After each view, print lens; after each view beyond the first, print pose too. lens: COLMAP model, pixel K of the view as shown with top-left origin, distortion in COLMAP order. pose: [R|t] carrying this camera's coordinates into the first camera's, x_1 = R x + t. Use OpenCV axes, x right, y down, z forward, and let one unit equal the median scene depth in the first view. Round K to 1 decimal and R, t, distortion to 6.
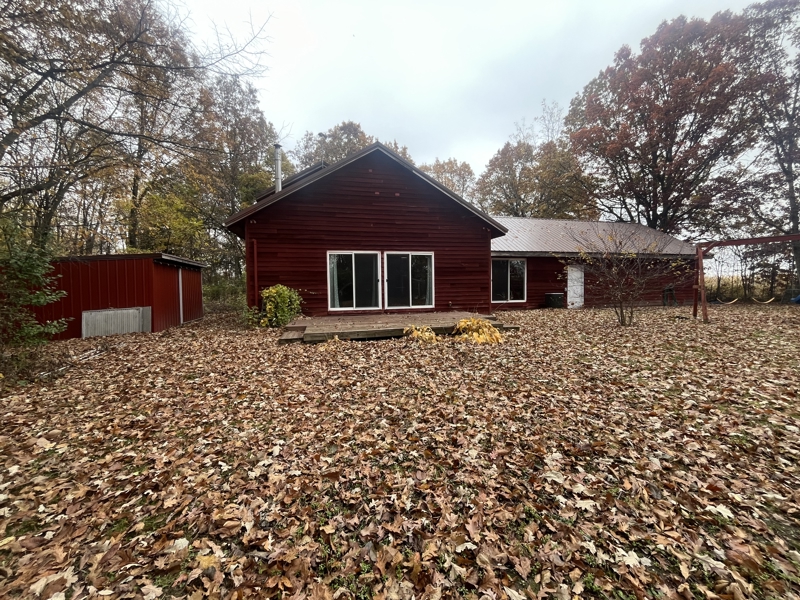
lens RADIAL K [[332.7, 0, 400.0], [0, 332.7, 300.0], [0, 0, 1]] dist [0.001932, 0.000431]
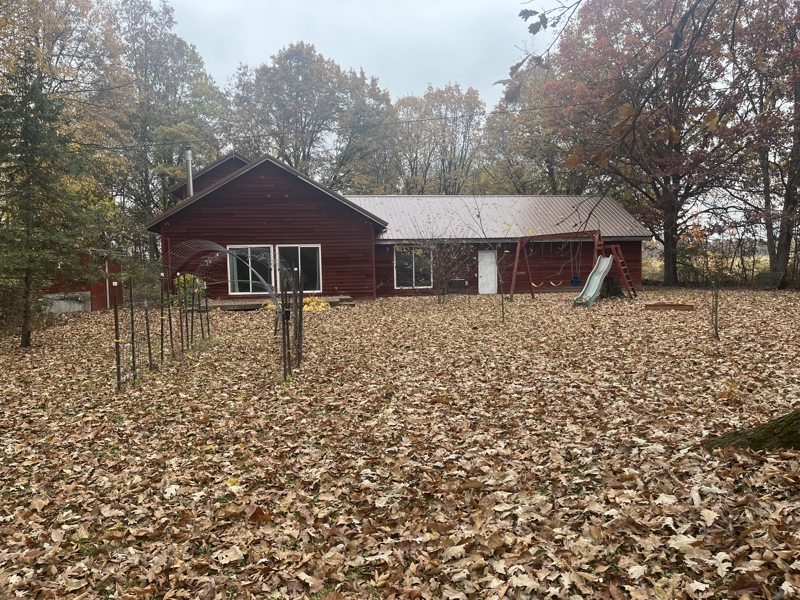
lens RADIAL K [[607.4, 0, 400.0], [0, 607.4, 300.0], [0, 0, 1]] dist [0.004027, -0.000584]
pose [[0.998259, -0.002023, -0.058941, 0.498884], [0.002726, 0.999926, 0.011843, 0.024671], [0.058913, -0.011983, 0.998191, -1.083276]]
